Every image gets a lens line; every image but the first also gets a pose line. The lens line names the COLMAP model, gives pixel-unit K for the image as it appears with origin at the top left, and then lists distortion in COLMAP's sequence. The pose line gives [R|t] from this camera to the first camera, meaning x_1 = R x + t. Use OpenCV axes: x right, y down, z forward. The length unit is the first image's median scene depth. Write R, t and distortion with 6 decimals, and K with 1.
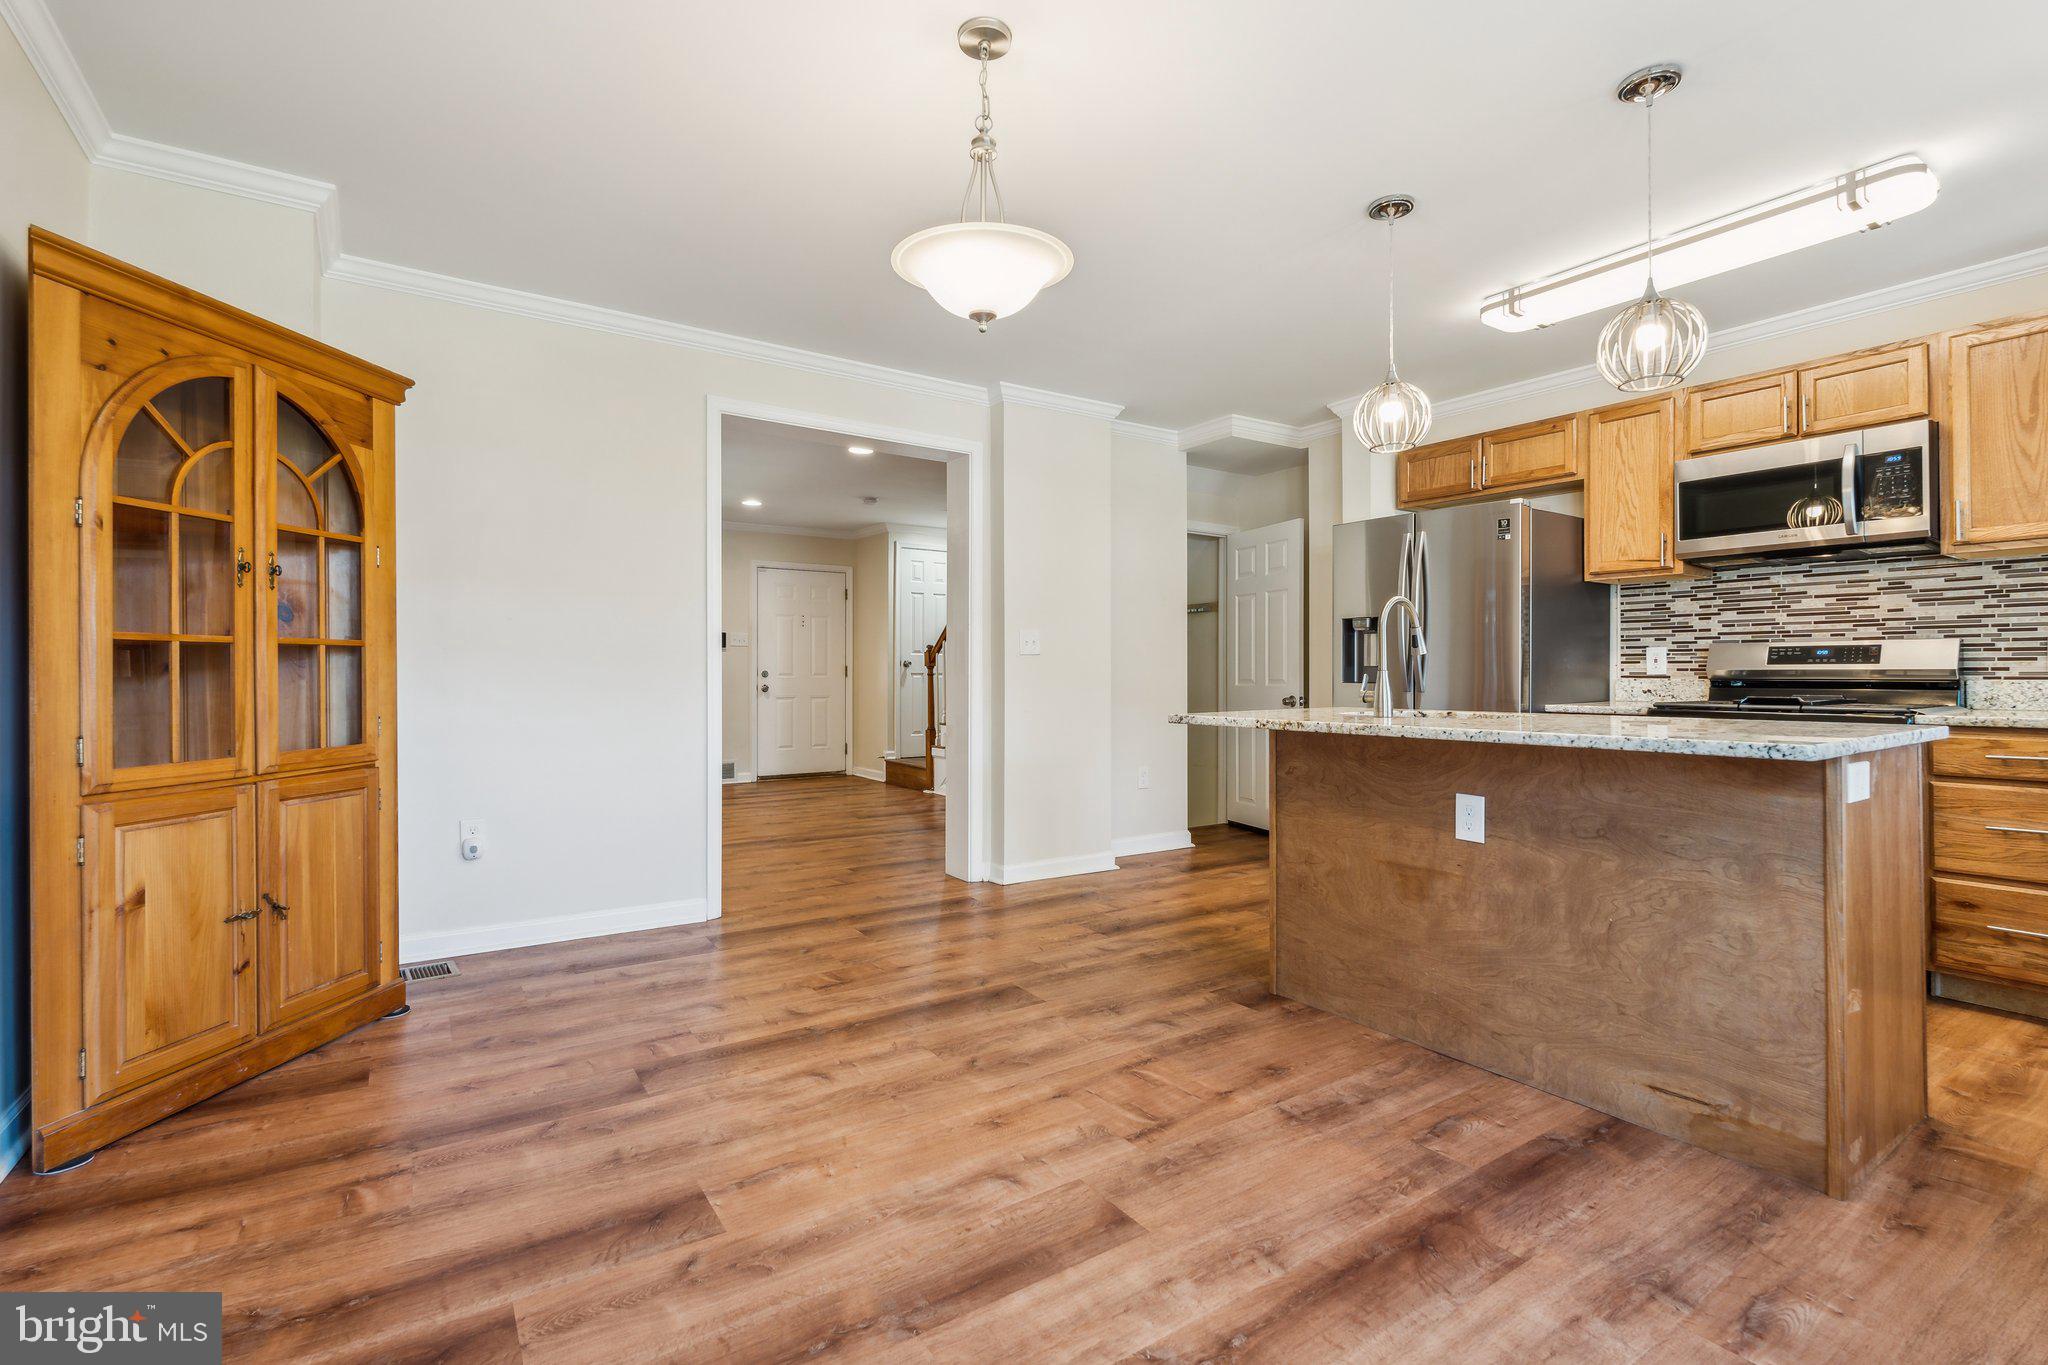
lens RADIAL K [[932.3, 0, 1022.8], [0, 932.3, 673.9], [0, 0, 1]] dist [-0.007811, 0.001038]
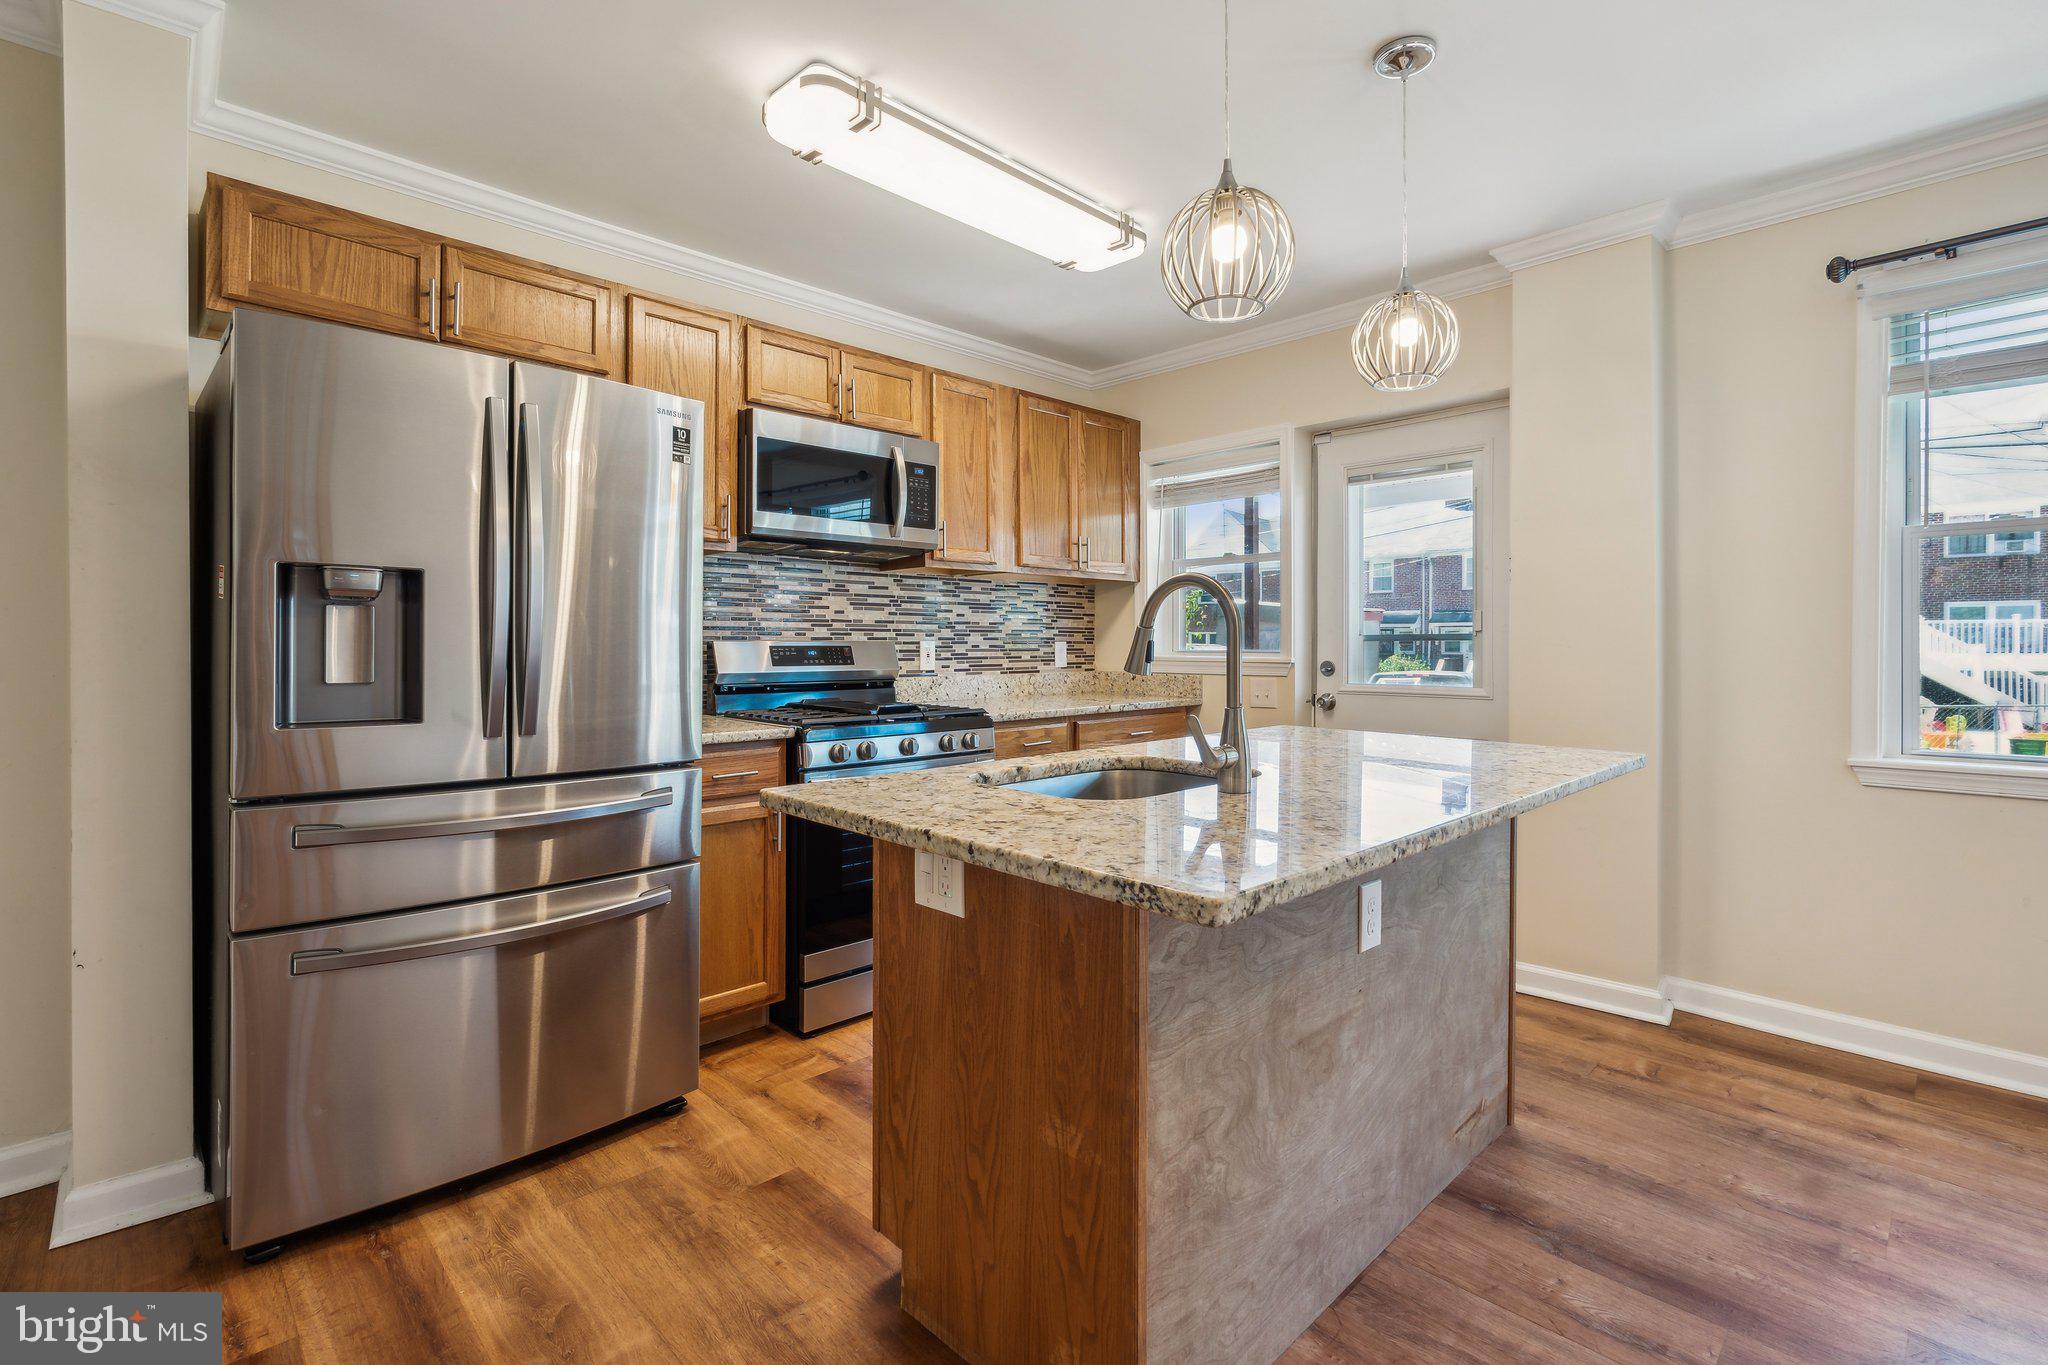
lens RADIAL K [[932.3, 0, 1002.2], [0, 932.3, 644.6], [0, 0, 1]] dist [-0.007811, 0.001038]
pose [[-0.172229, -0.001386, 0.985056, -0.110179], [-0.000643, 0.999999, 0.001294, -0.033910], [-0.985057, -0.000410, -0.172230, 1.002361]]
